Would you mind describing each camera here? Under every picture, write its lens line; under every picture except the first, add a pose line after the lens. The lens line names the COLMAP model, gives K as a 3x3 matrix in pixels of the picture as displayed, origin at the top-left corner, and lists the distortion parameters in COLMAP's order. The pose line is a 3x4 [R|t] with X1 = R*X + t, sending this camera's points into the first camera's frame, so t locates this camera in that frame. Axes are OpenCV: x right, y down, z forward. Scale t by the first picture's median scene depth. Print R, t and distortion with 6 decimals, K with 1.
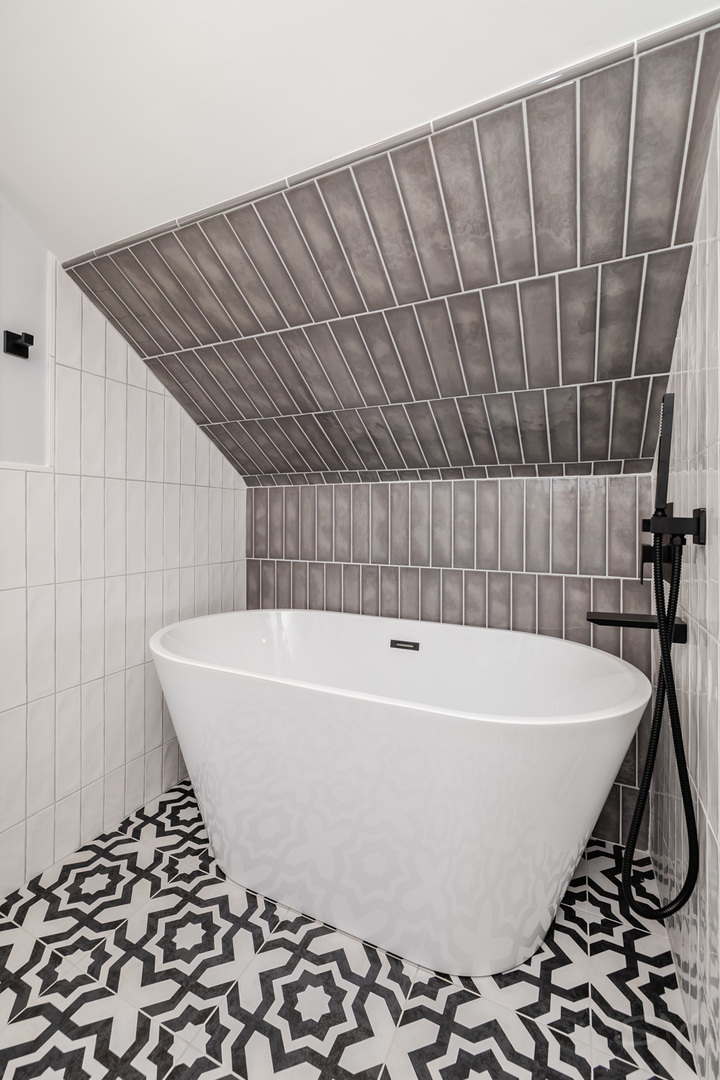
lens RADIAL K [[447.4, 0, 363.6], [0, 447.4, 529.9], [0, 0, 1]] dist [-0.001151, 0.000189]
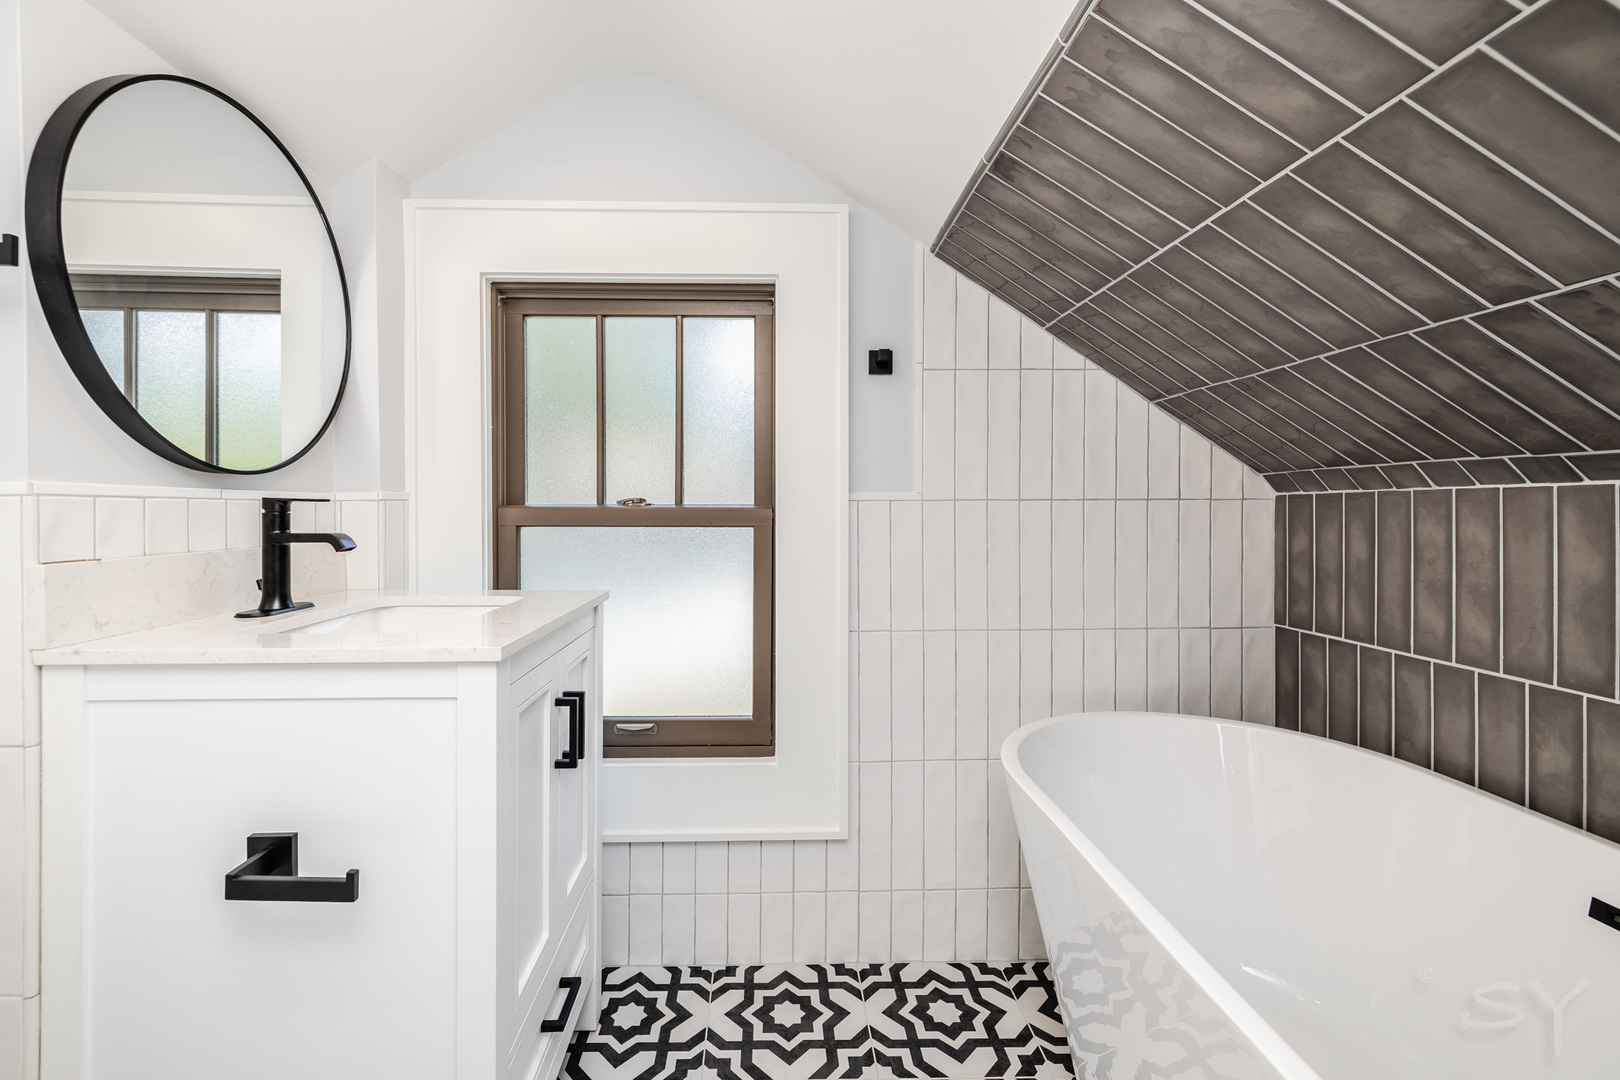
lens RADIAL K [[703.0, 0, 806.6], [0, 703.0, 536.0], [0, 0, 1]] dist [-0.000202, 0.000212]
pose [[0.481940, 0.029877, -0.875695, 0.247196], [-0.027009, 0.999450, 0.019234, -0.053890], [0.875788, 0.014382, 0.482482, 0.117740]]
